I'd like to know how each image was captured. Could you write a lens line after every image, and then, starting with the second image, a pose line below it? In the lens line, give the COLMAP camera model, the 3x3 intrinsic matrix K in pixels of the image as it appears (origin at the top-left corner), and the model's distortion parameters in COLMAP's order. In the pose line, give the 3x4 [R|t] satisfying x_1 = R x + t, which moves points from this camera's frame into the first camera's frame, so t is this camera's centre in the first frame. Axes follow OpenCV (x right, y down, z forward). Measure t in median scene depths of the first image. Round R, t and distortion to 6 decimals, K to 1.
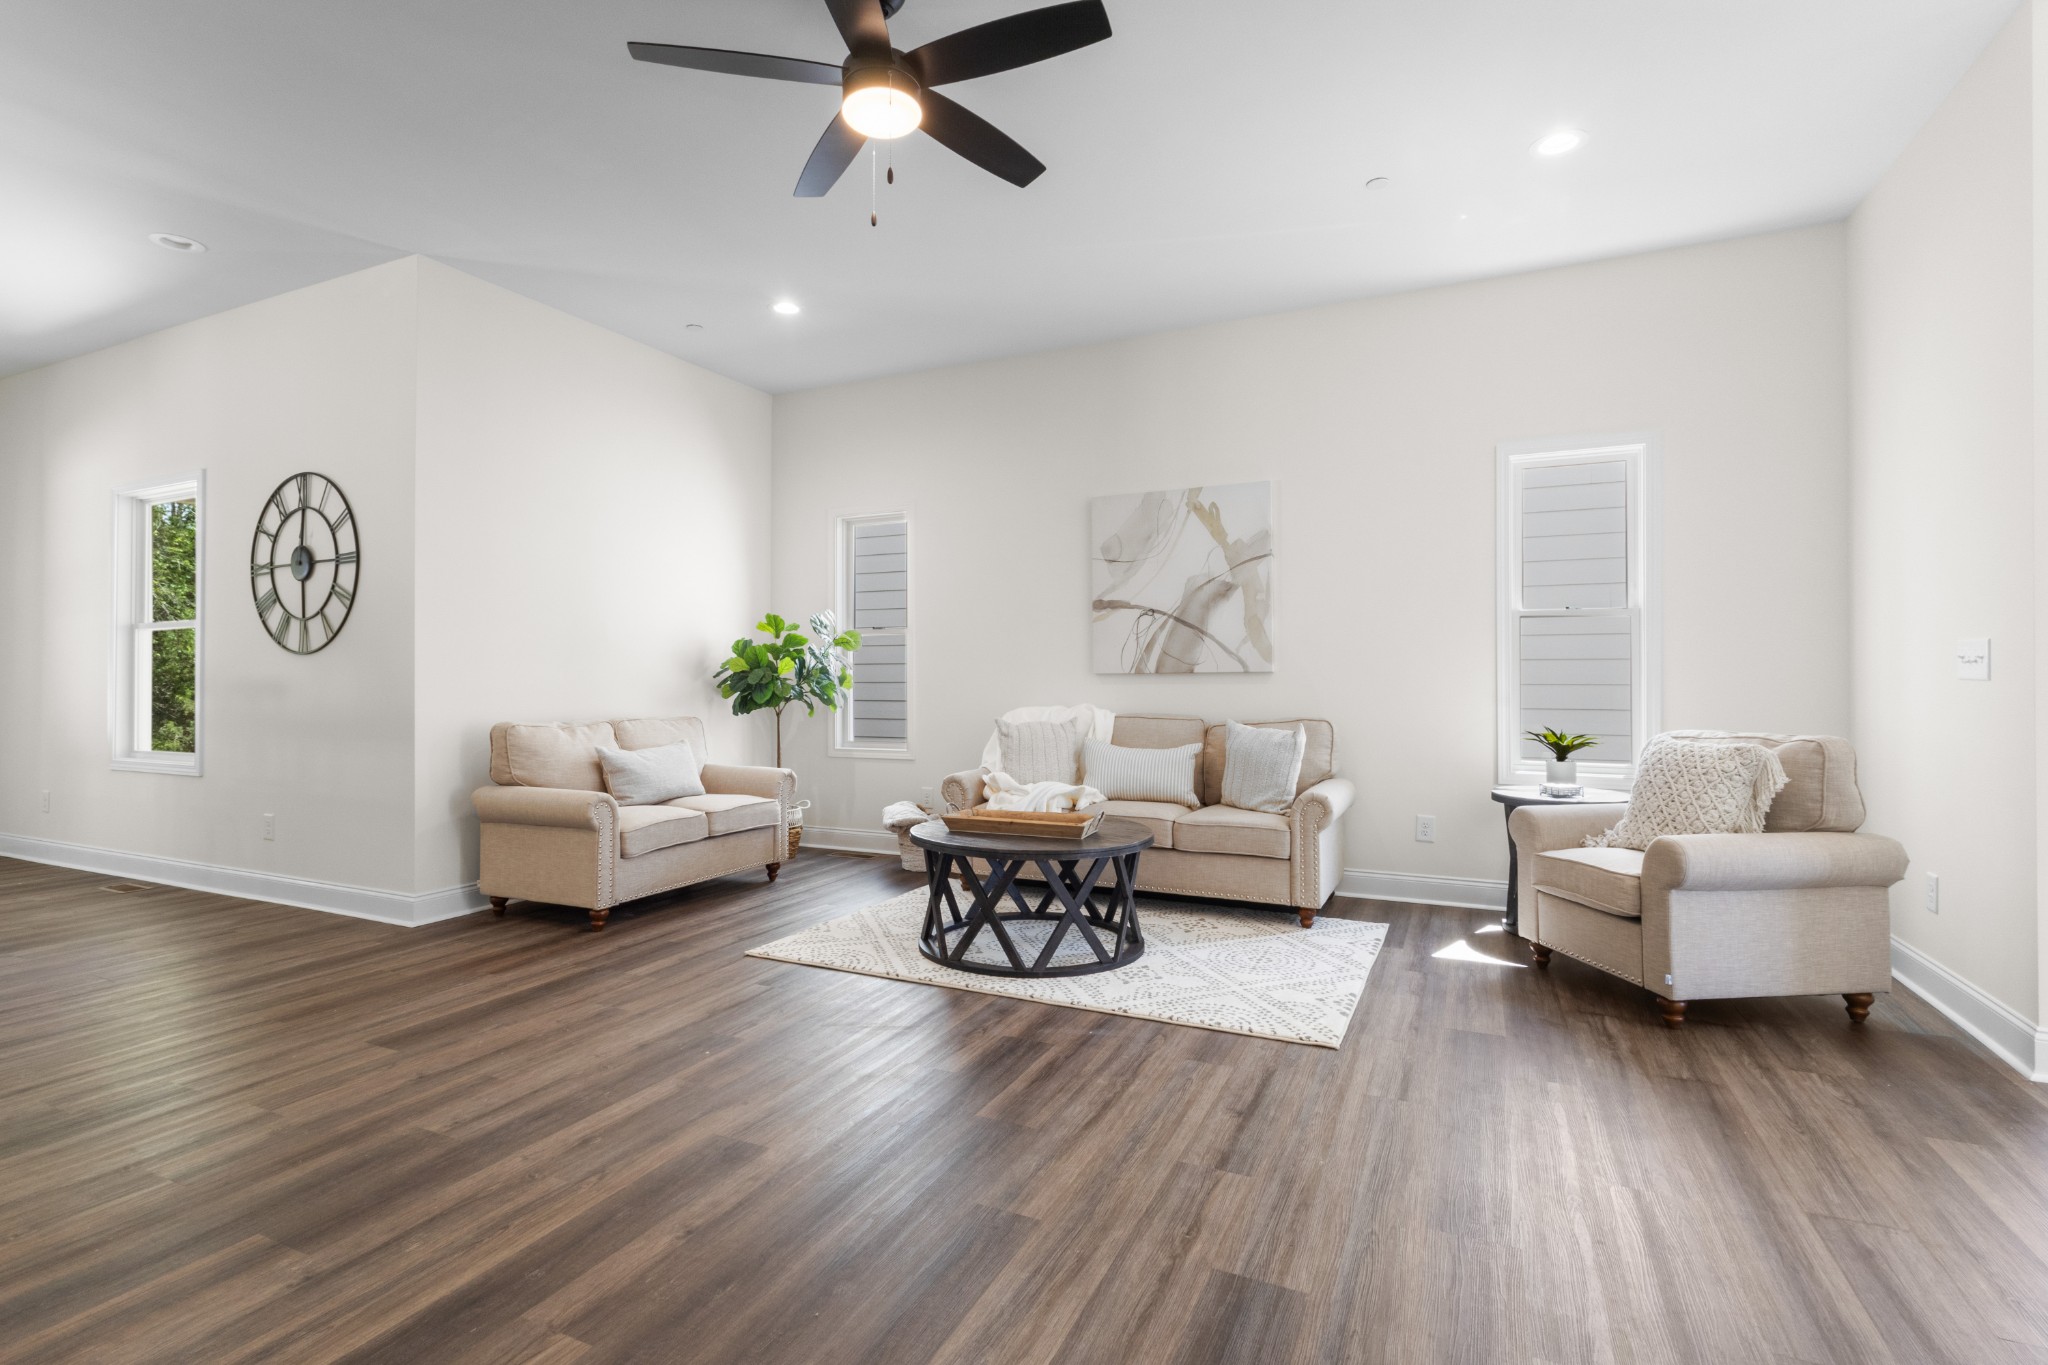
lens RADIAL K [[947.9, 0, 1022.5], [0, 947.9, 672.0], [0, 0, 1]] dist [0.007480, -0.001218]
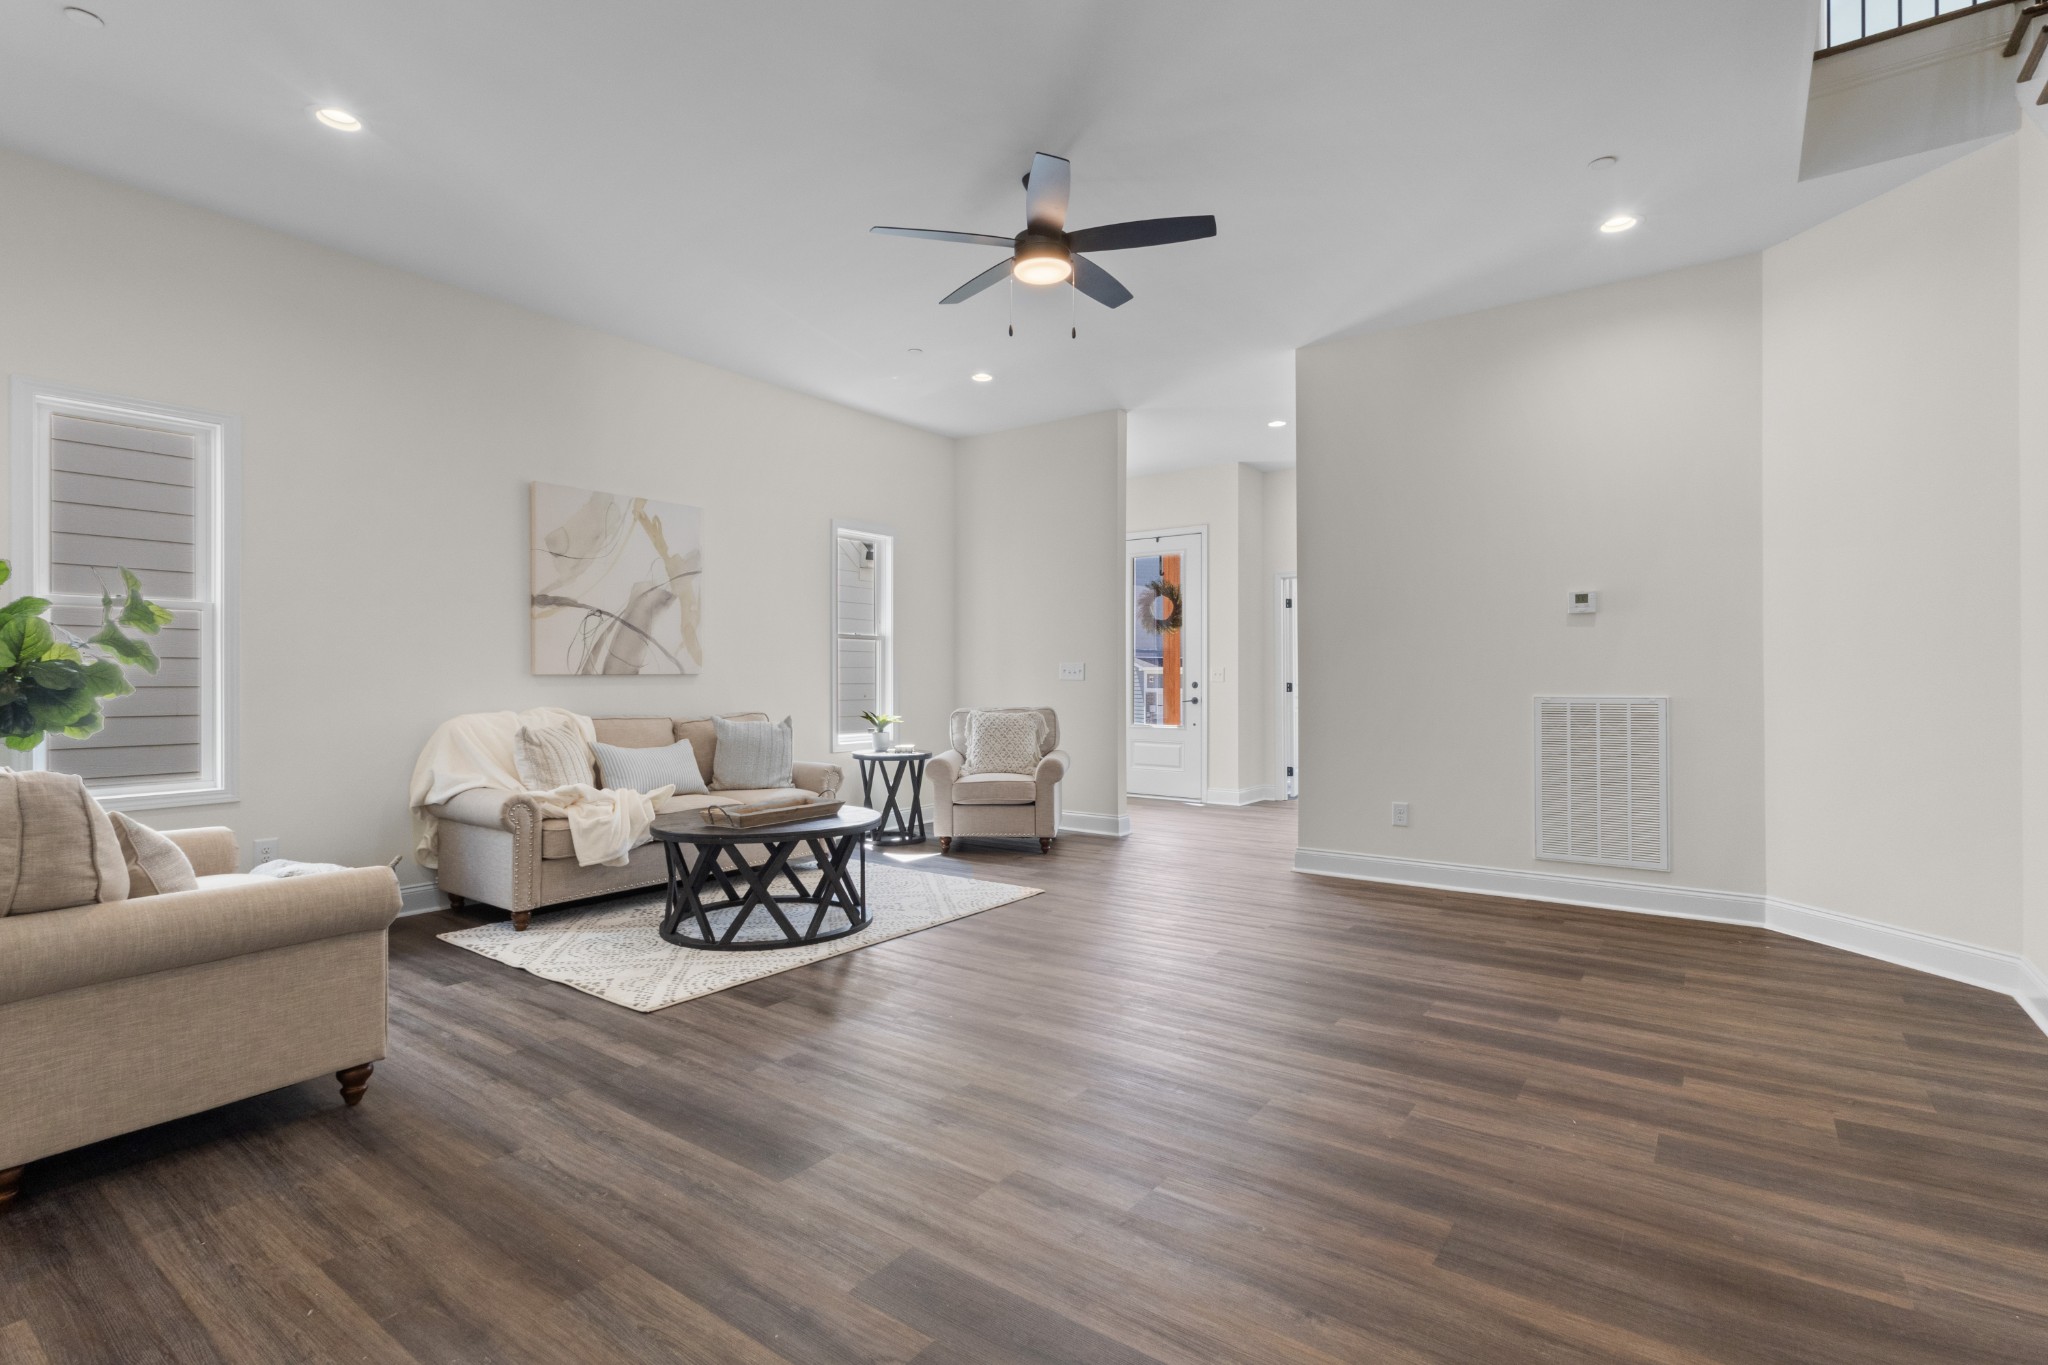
lens RADIAL K [[947.9, 0, 1021.6], [0, 947.9, 678.7], [0, 0, 1]] dist [0.007480, -0.001218]
pose [[0.200048, 0.001087, 0.979785, -0.828437], [-0.008388, 0.999965, 0.000604, 0.001176], [-0.979750, -0.008339, 0.200050, 0.409675]]
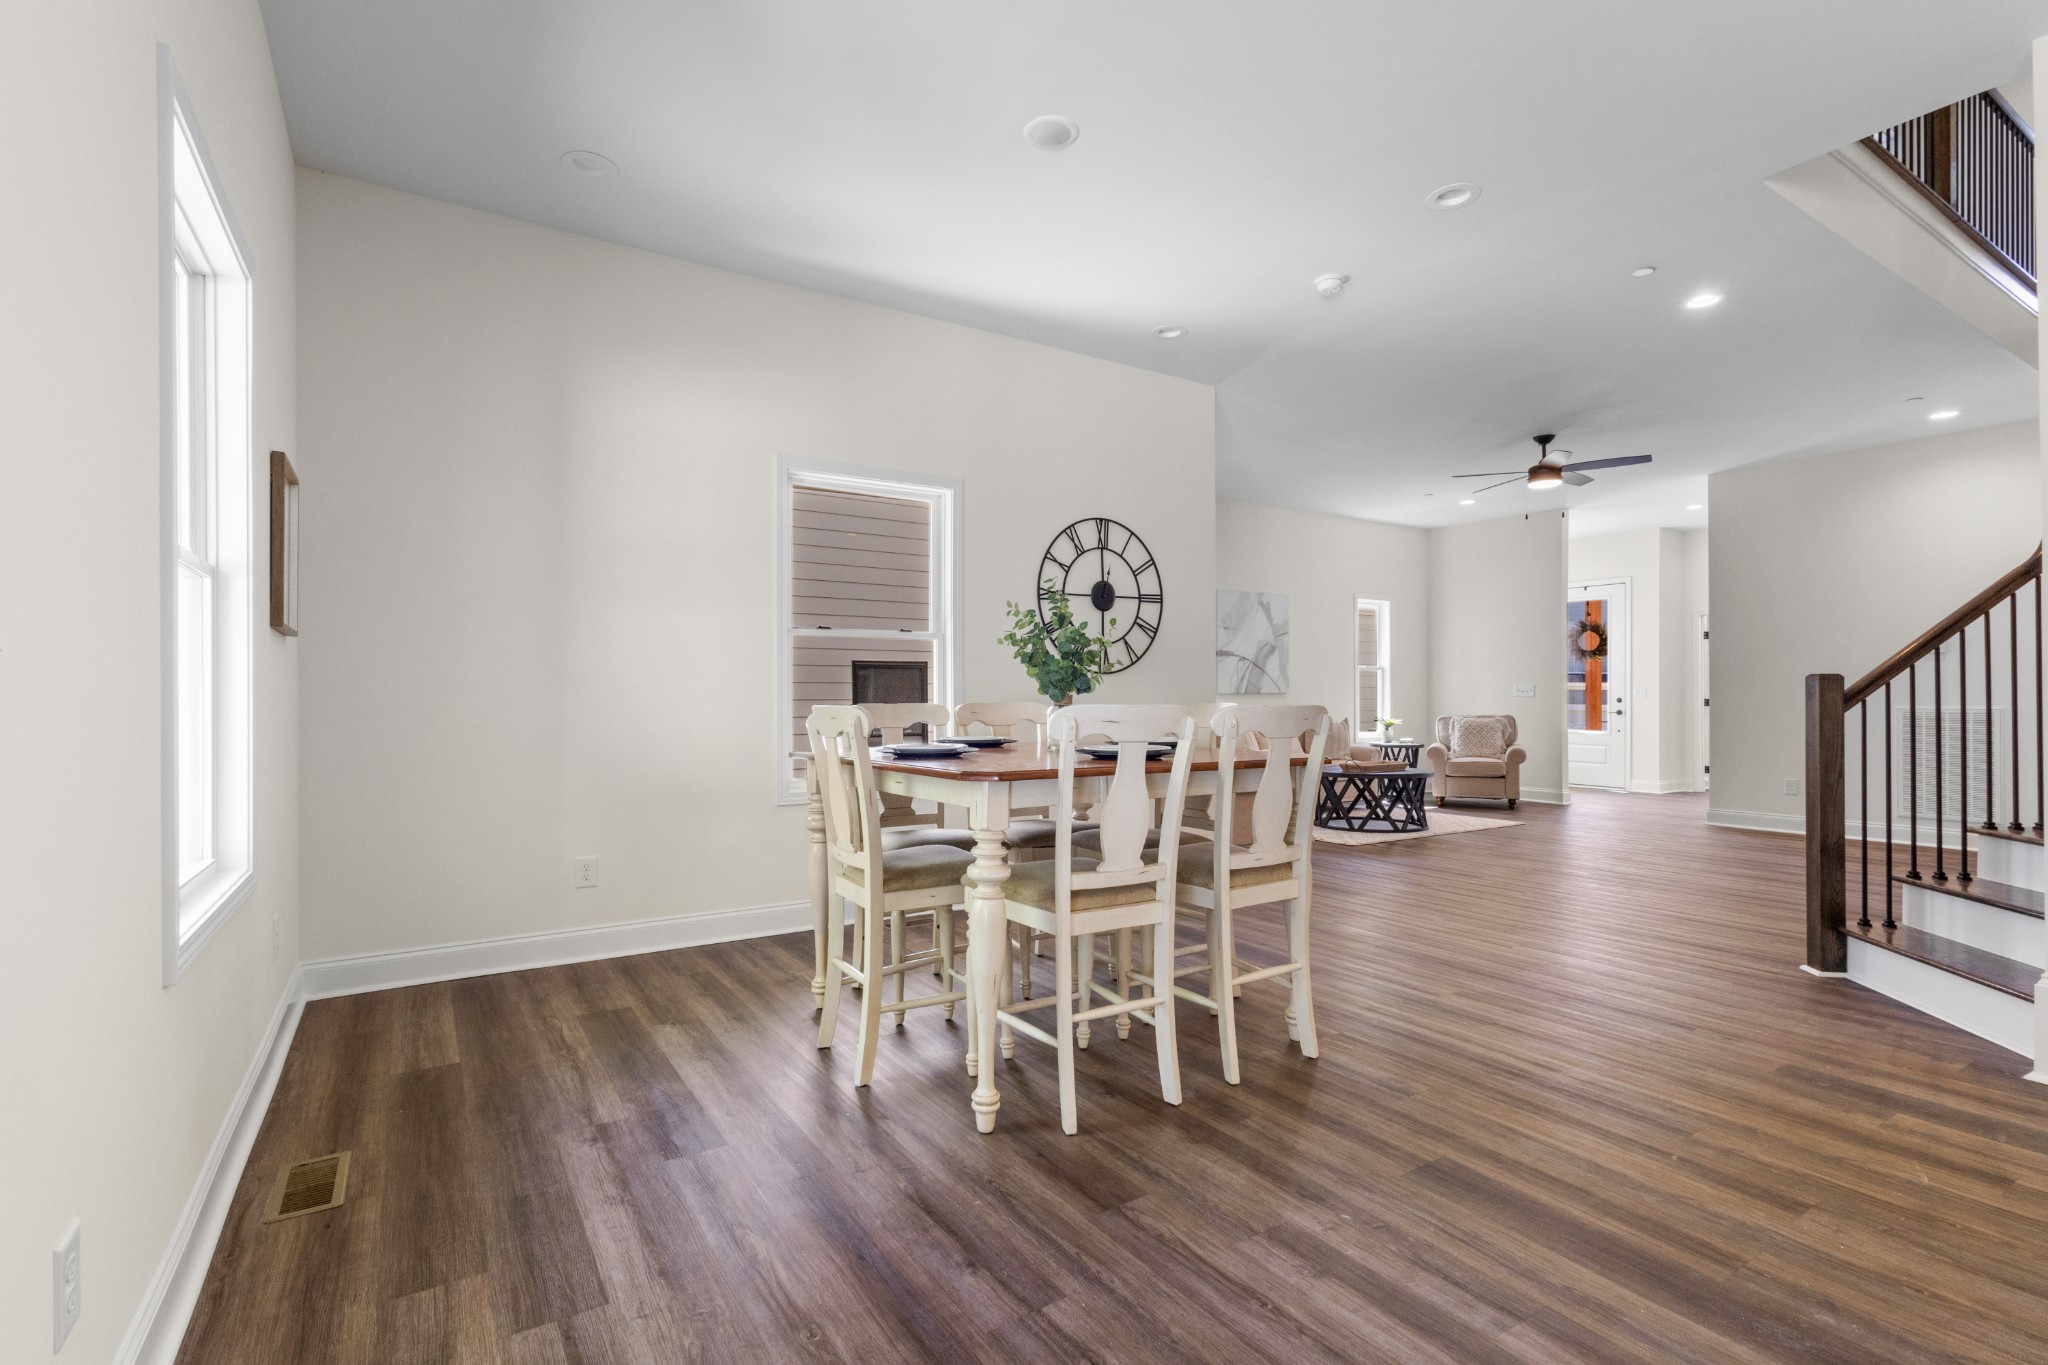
lens RADIAL K [[947.9, 0, 1037.3], [0, 947.9, 697.3], [0, 0, 1]] dist [0.007480, -0.001218]
pose [[0.523418, 0.002648, 0.852072, -1.750225], [-0.005541, 0.999985, 0.000296, 0.010998], [-0.852058, -0.004876, 0.523424, 0.444061]]
